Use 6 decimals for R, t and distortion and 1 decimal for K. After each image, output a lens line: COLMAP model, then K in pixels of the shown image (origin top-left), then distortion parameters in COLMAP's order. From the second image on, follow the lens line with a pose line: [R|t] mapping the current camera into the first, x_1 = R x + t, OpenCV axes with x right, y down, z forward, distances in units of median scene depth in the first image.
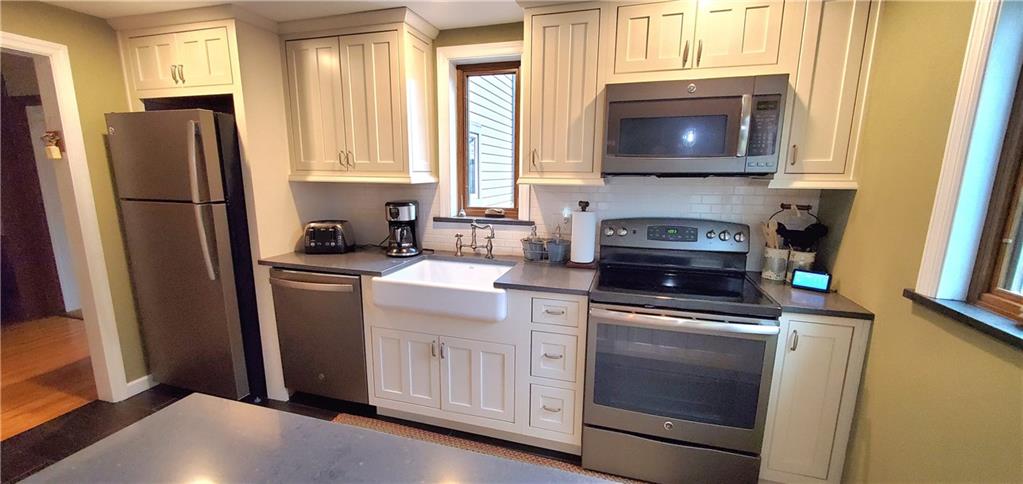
lens RADIAL K [[417.8, 0, 507.7], [0, 417.8, 254.8], [0, 0, 1]] dist [-0.001355, -0.000276]
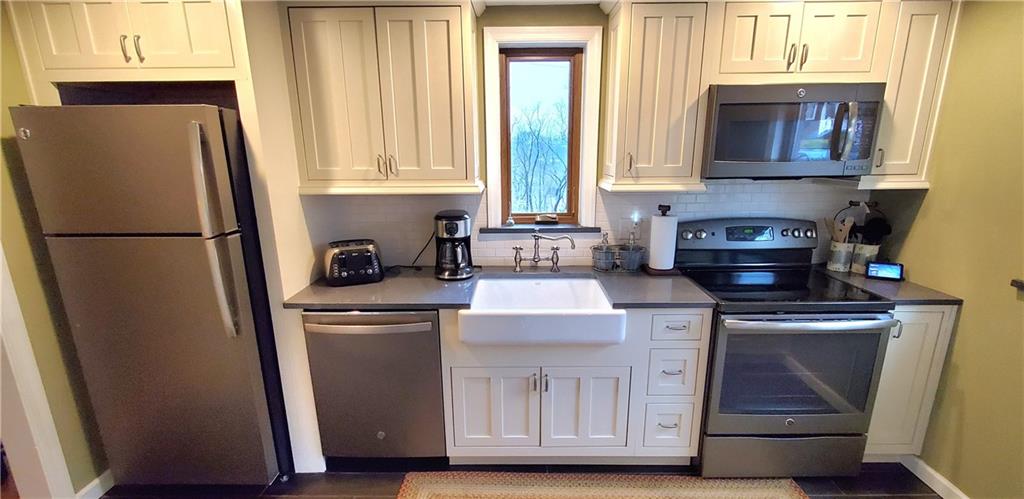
lens RADIAL K [[456.3, 0, 516.3], [0, 456.3, 265.6], [0, 0, 1]] dist [-0.000911, -0.000116]
pose [[0.957788, -0.088685, 0.273456, -0.449012], [0.072071, 0.994924, 0.070233, -0.090493], [-0.278296, -0.047560, 0.959317, 0.093950]]
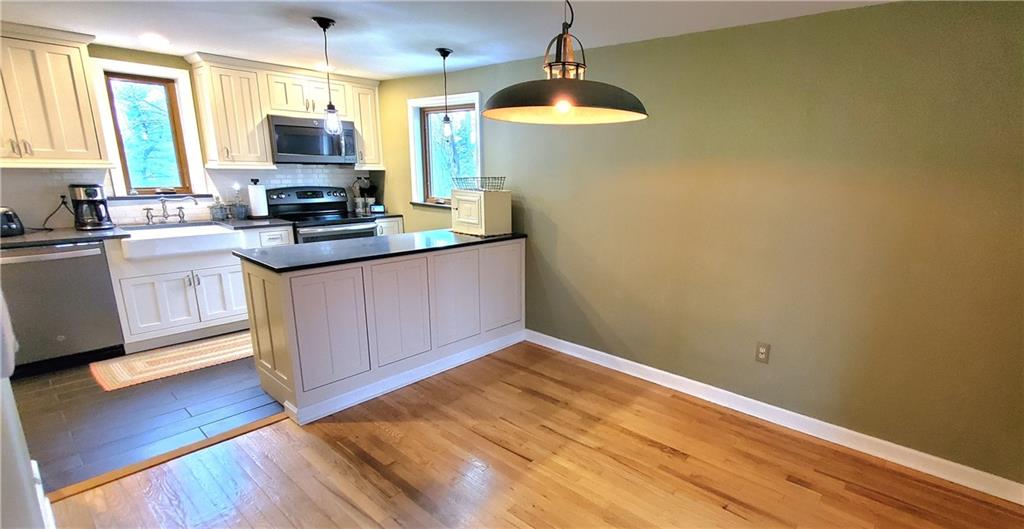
lens RADIAL K [[479.3, 0, 584.7], [0, 479.3, 285.7], [0, 0, 1]] dist [-0.000244, -0.000524]
pose [[0.368672, -0.225088, 0.901896, -1.186657], [0.157285, 0.971355, 0.178129, 0.157186], [-0.916156, 0.076184, 0.393515, -0.954891]]
